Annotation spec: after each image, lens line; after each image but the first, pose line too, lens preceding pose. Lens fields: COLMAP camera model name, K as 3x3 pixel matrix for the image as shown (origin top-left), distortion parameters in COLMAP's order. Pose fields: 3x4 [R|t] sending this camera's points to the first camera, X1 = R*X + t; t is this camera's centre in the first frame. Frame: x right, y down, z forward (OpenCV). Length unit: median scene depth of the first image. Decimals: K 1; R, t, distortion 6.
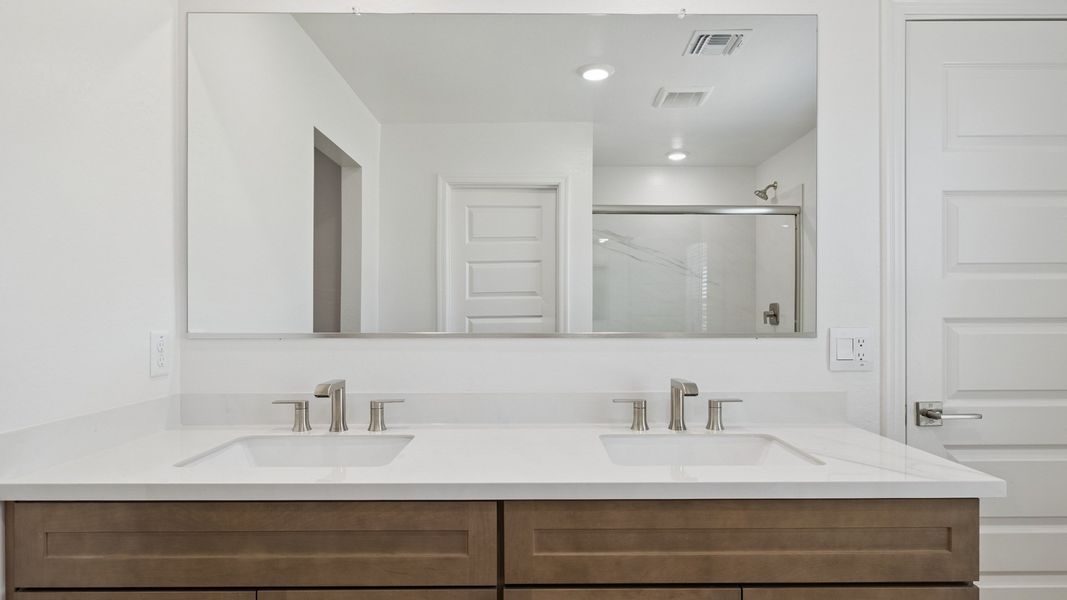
lens RADIAL K [[575.1, 0, 533.7], [0, 575.1, 317.0], [0, 0, 1]] dist [0.001495, 0.000279]
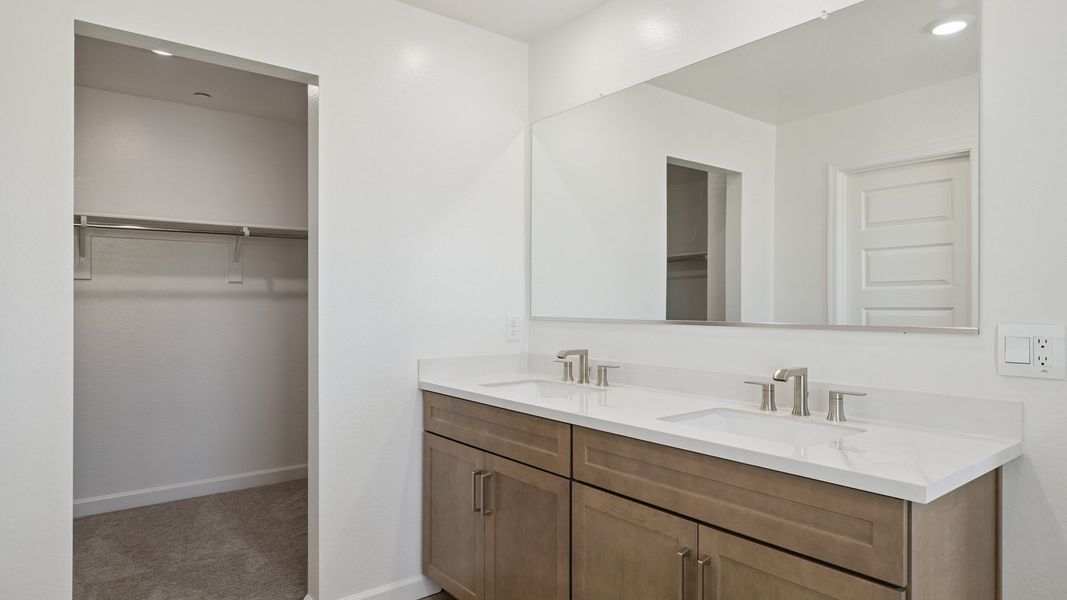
lens RADIAL K [[590.6, 0, 538.6], [0, 590.6, 302.7], [0, 0, 1]] dist [0.001033, 0.000553]
pose [[0.632045, -0.000349, -0.774932, 0.788835], [-0.005813, 0.999970, -0.005192, -0.003189], [0.774910, 0.007786, 0.632024, -0.064032]]
